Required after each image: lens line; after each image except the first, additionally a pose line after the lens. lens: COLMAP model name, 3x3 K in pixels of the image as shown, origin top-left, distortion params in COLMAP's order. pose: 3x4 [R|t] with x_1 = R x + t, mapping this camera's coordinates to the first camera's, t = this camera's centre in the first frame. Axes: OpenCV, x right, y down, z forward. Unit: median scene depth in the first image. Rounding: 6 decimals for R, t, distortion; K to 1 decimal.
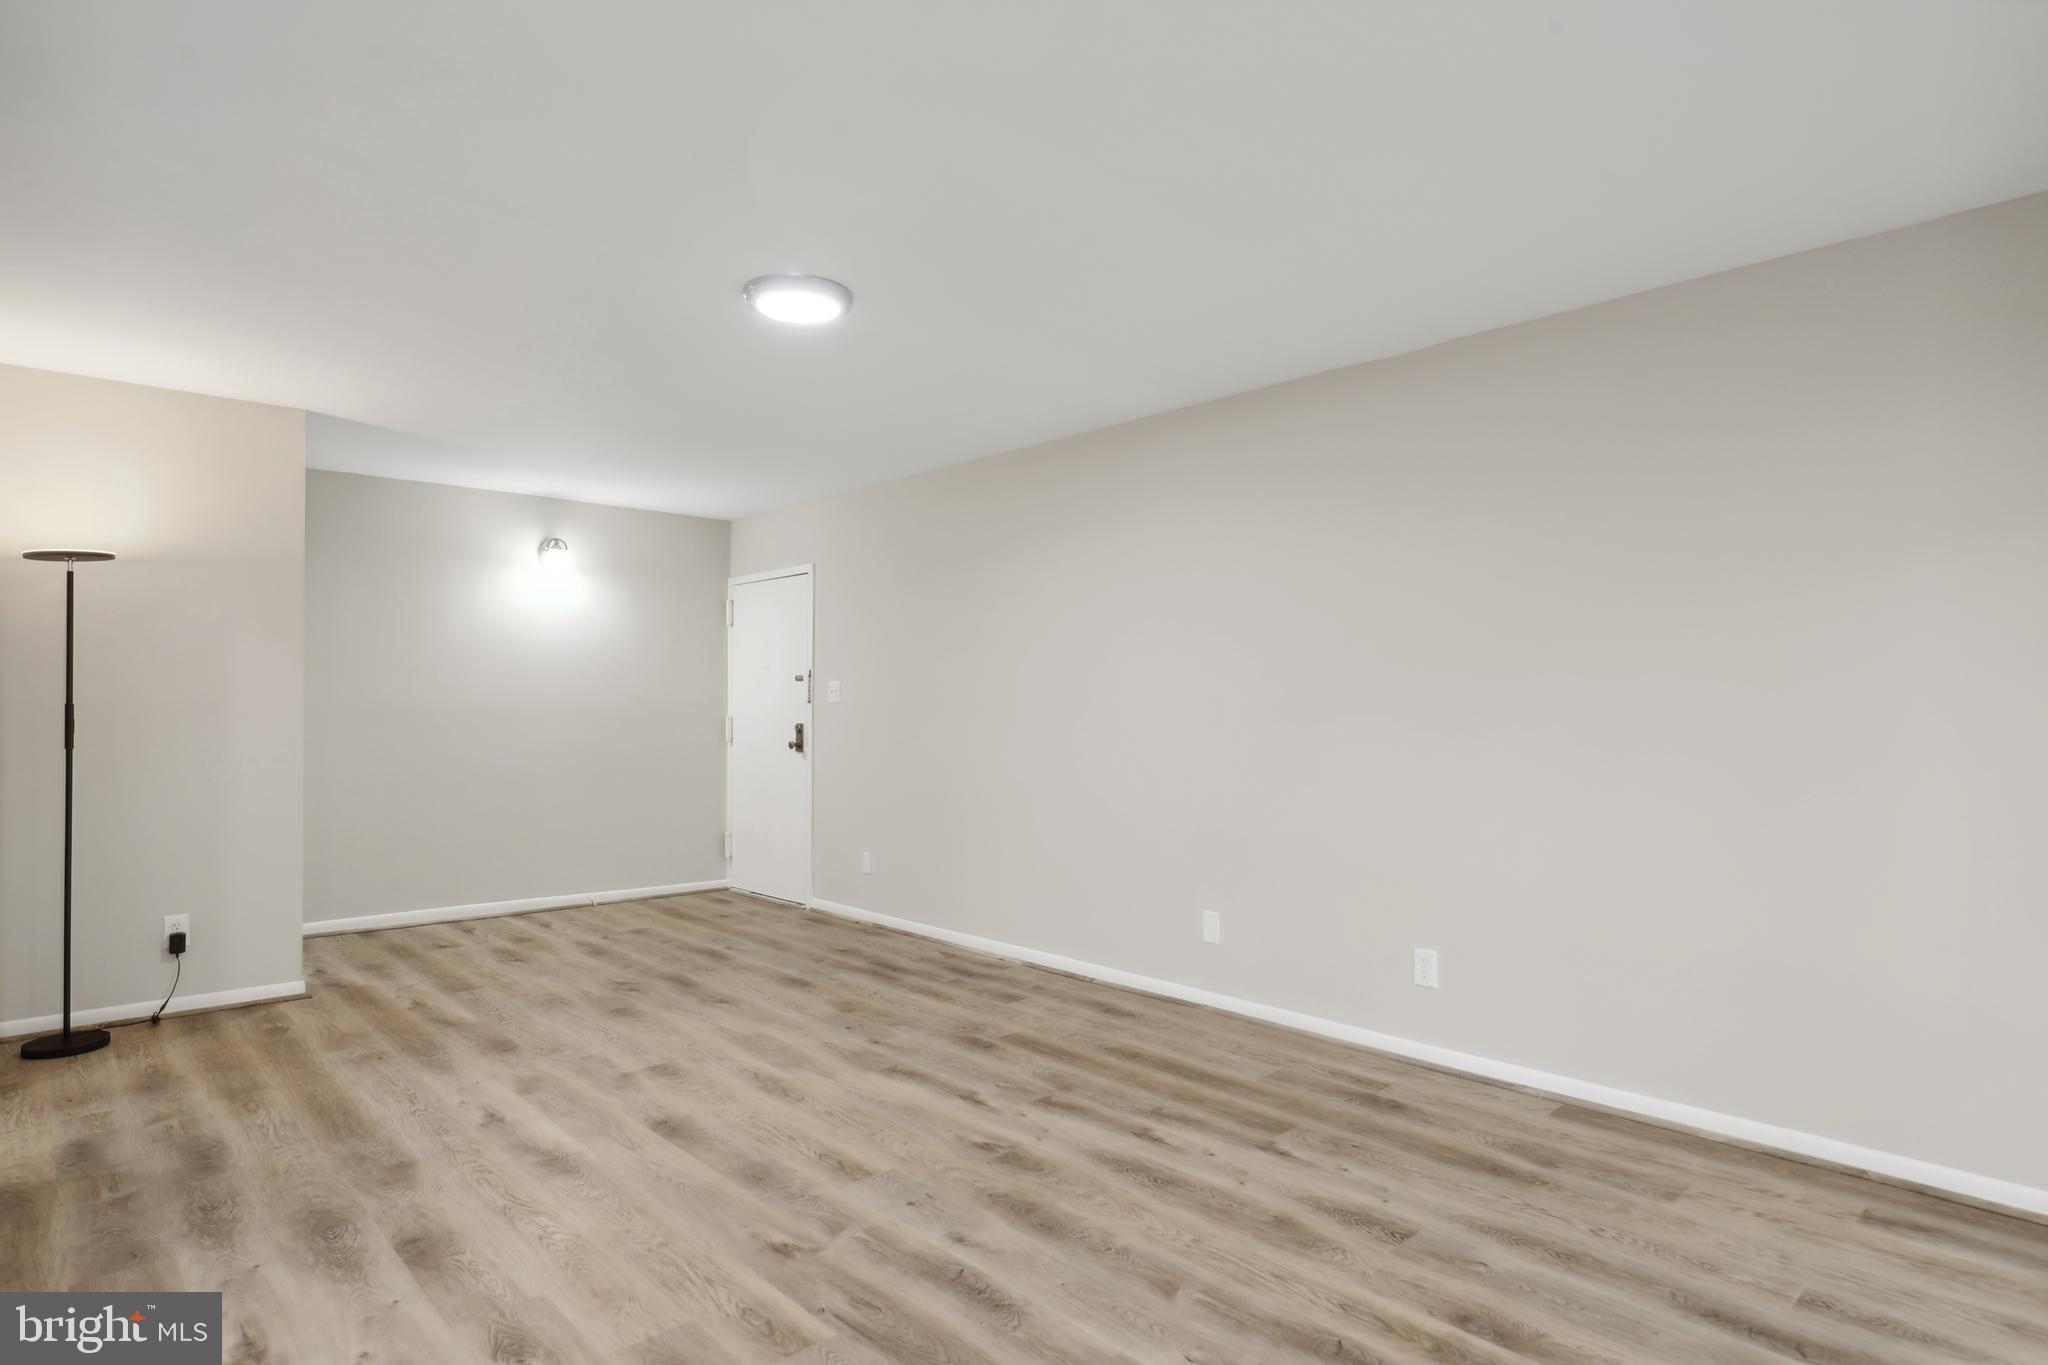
lens RADIAL K [[1092.8, 0, 1032.9], [0, 1092.8, 695.4], [0, 0, 1]] dist [0.004124, -0.000726]
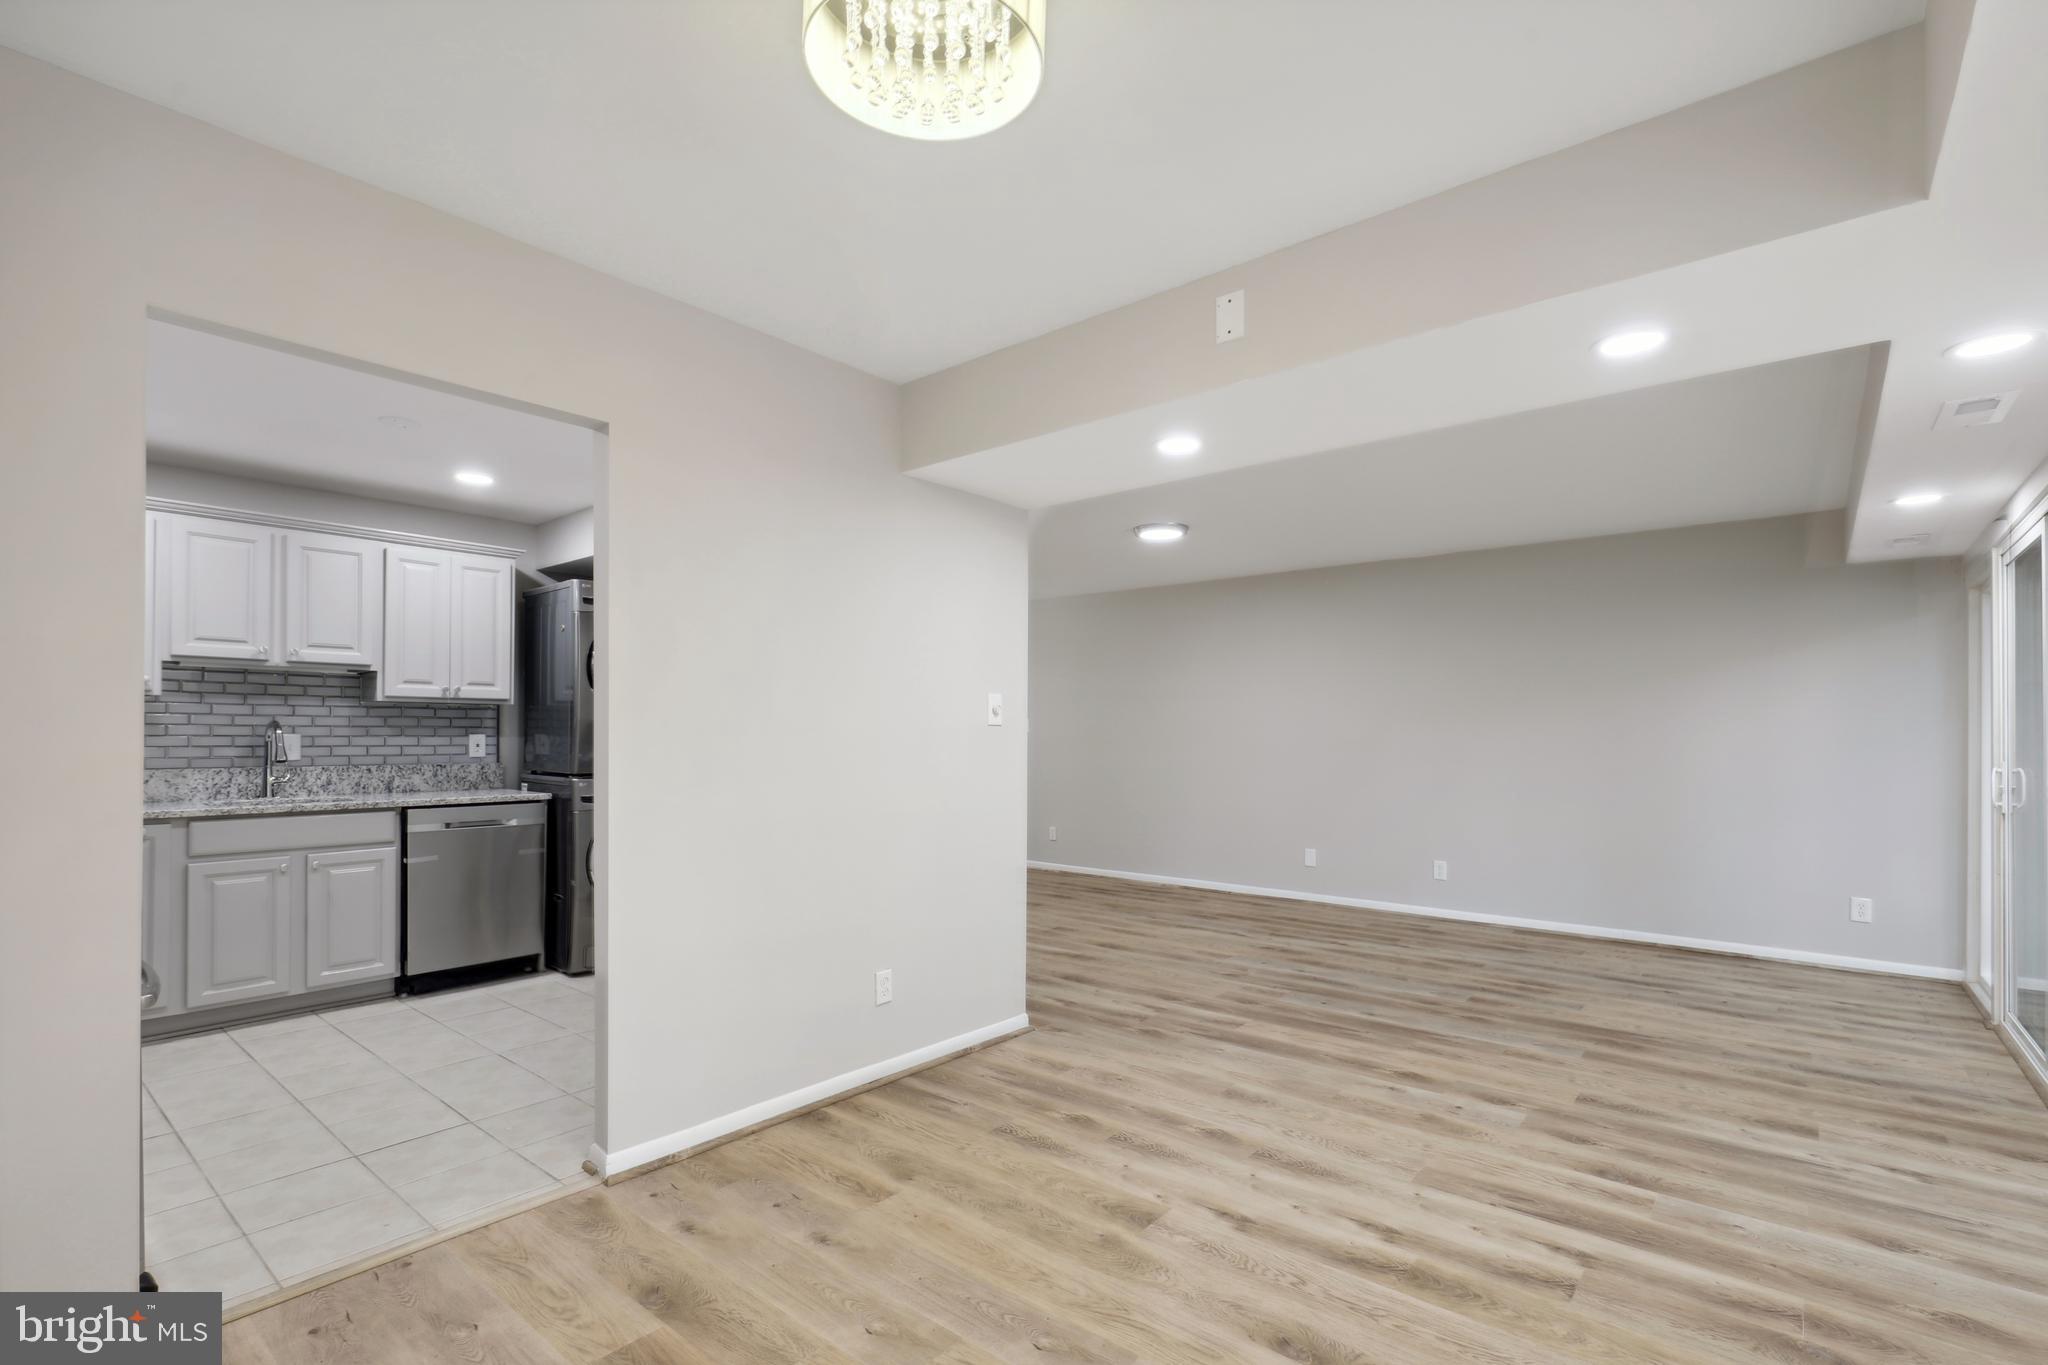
lens RADIAL K [[936.0, 0, 1026.7], [0, 936.0, 737.6], [0, 0, 1]] dist [0.000751, -0.000643]
pose [[0.992469, 0.002876, 0.122459, -0.660019], [-0.004440, 0.999912, 0.012501, -0.007241], [-0.122412, -0.012951, 0.992395, -0.648012]]
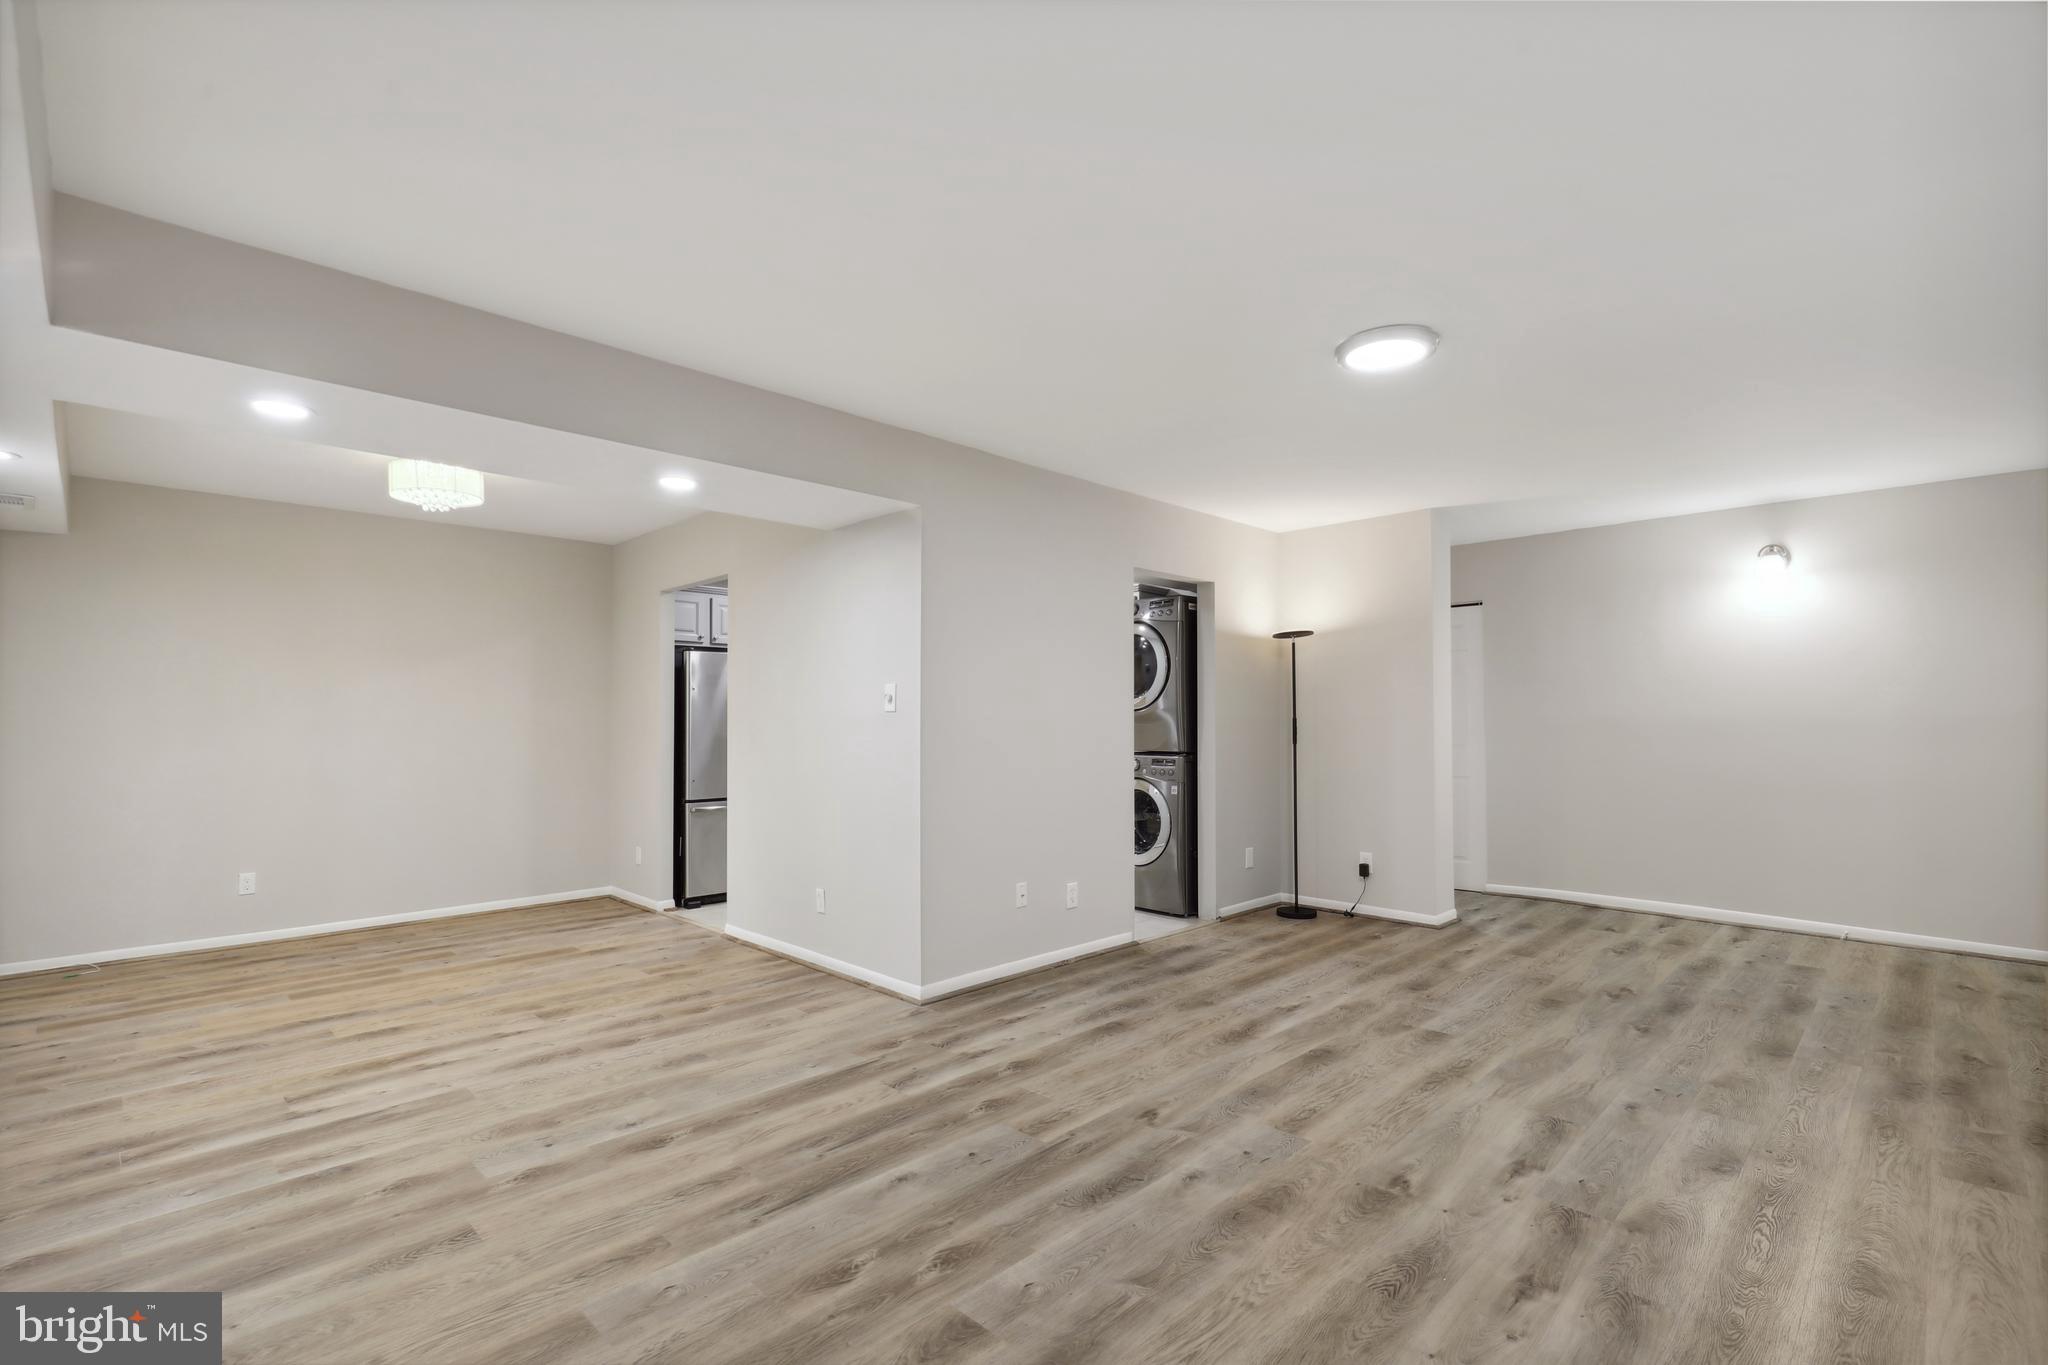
lens RADIAL K [[936.0, 0, 1018.5], [0, 936.0, 696.0], [0, 0, 1]] dist [0.000751, -0.000643]
pose [[0.030617, -0.027805, -0.999144, 0.705574], [0.012528, 0.999545, -0.027432, 0.008819], [0.999453, -0.011678, 0.030951, 0.596058]]
